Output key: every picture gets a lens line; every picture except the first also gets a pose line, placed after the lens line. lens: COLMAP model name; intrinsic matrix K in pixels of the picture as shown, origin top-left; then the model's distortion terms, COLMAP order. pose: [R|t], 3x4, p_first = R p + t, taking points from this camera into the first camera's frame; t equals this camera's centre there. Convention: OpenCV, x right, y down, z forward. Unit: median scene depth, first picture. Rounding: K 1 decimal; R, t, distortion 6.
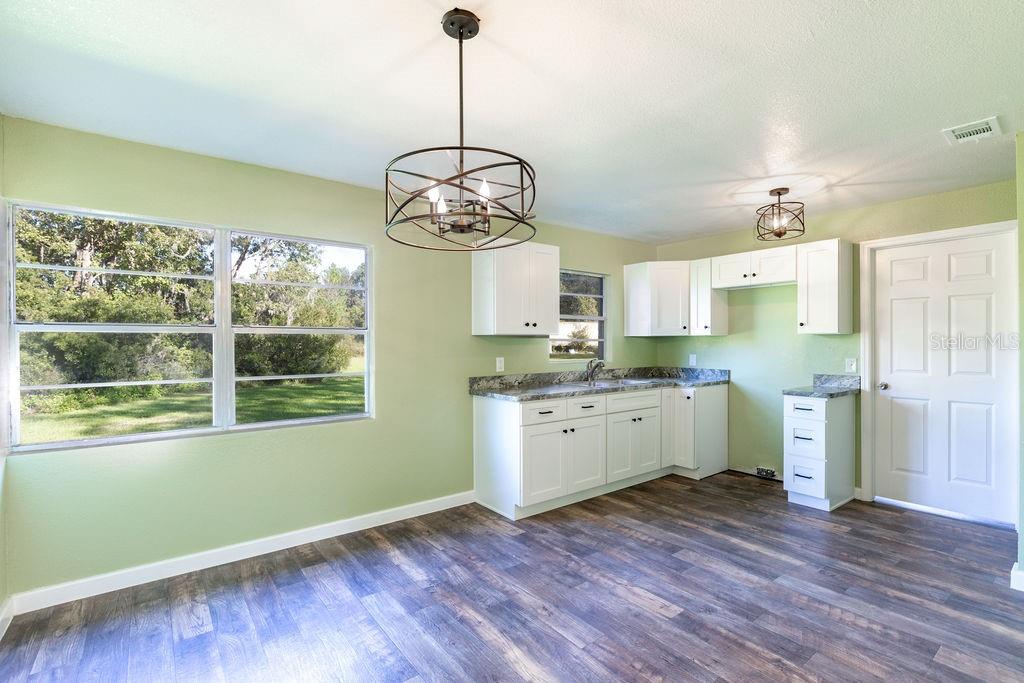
lens RADIAL K [[468.6, 0, 511.1], [0, 468.6, 341.8], [0, 0, 1]] dist [-0.002720, -0.001075]
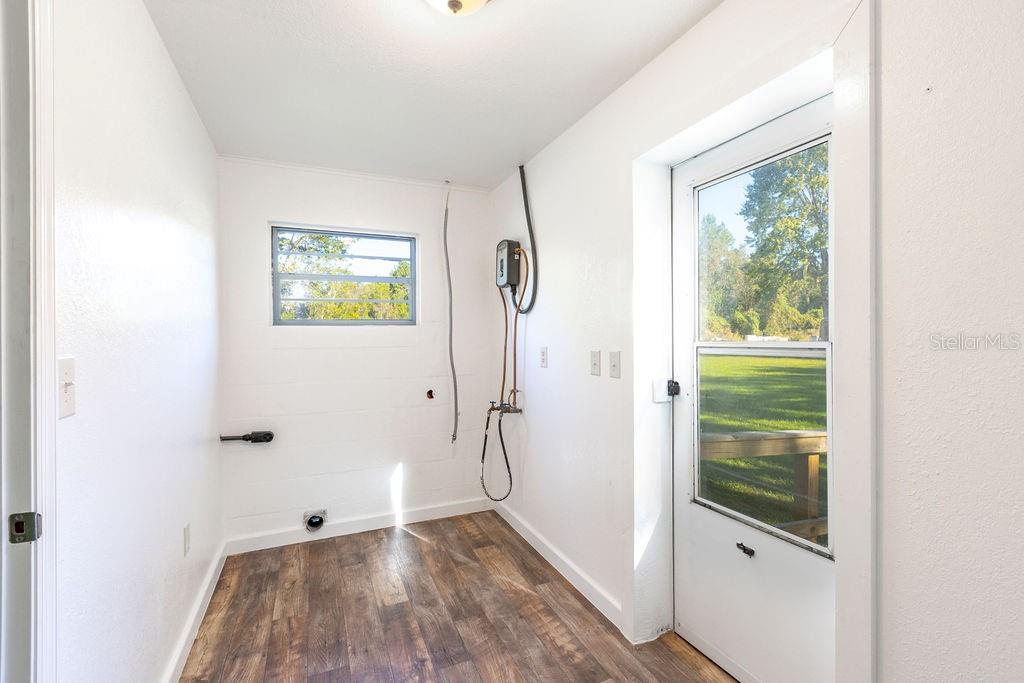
lens RADIAL K [[458.2, 0, 505.0], [0, 458.2, 335.6], [0, 0, 1]] dist [0.010549, -0.000655]
pose [[0.968077, -0.006746, -0.250563, 0.628250], [0.009437, 0.999910, 0.009537, -0.010085], [0.250476, -0.011597, 0.968053, 0.066632]]
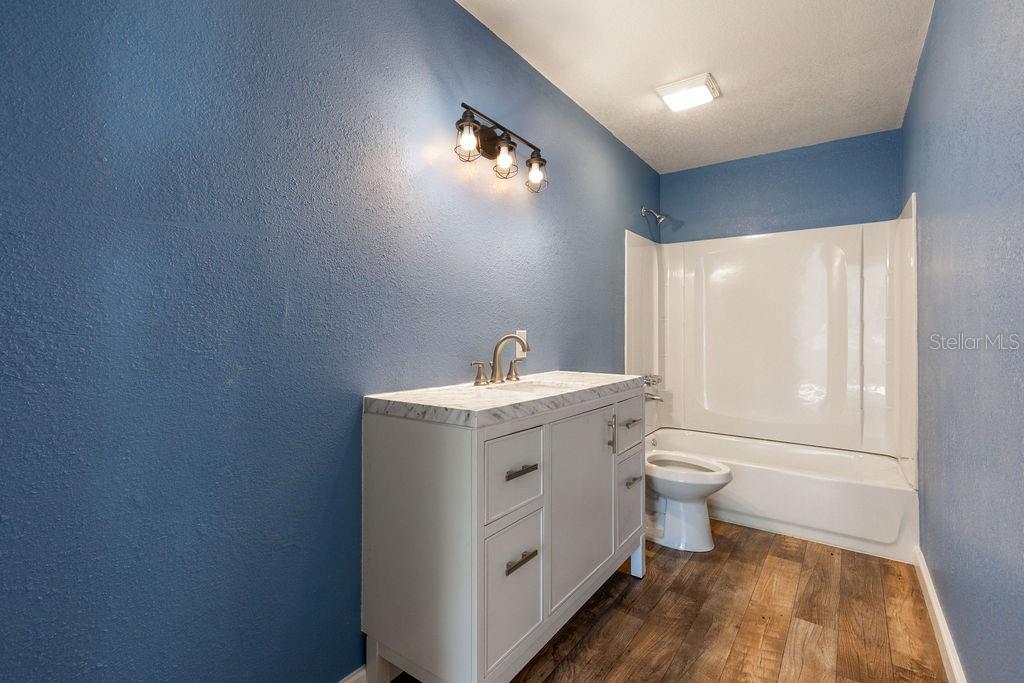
lens RADIAL K [[458.2, 0, 509.9], [0, 458.2, 335.2], [0, 0, 1]] dist [0.010549, -0.000655]
pose [[0.280654, 0.006782, -0.959785, 0.954516], [0.003404, 0.999962, 0.008061, 0.052379], [0.959803, -0.005529, 0.280620, 0.313347]]
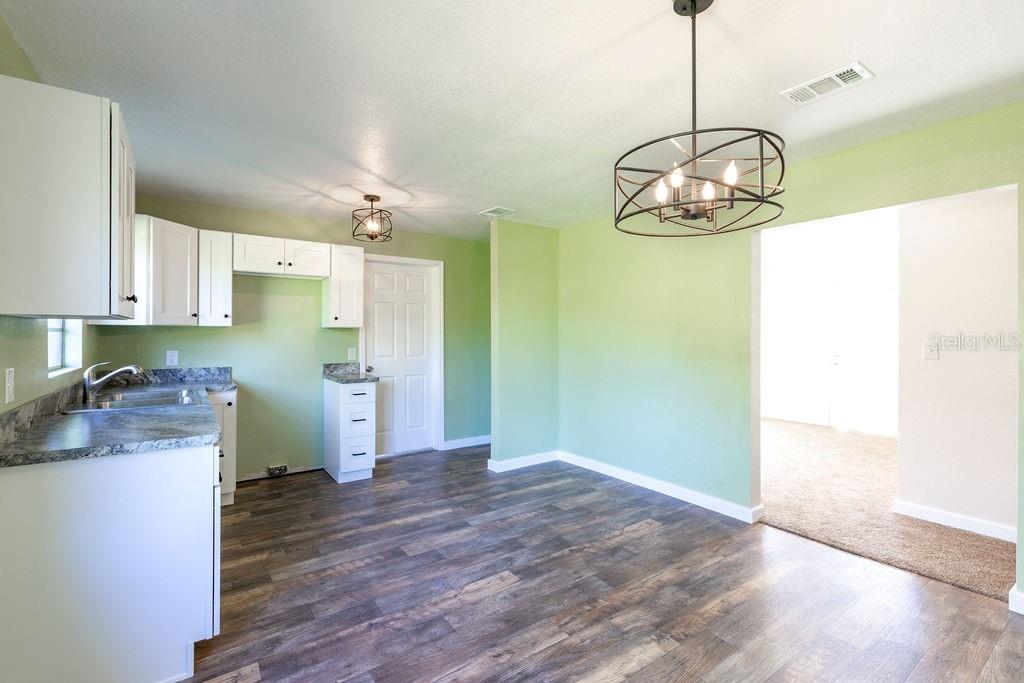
lens RADIAL K [[458.2, 0, 510.0], [0, 458.2, 339.5], [0, 0, 1]] dist [0.010549, -0.000655]
pose [[0.043118, -0.006838, 0.999047, -0.562126], [-0.004117, 0.999967, 0.007022, 0.002358], [-0.999062, -0.004416, 0.043088, 0.719417]]
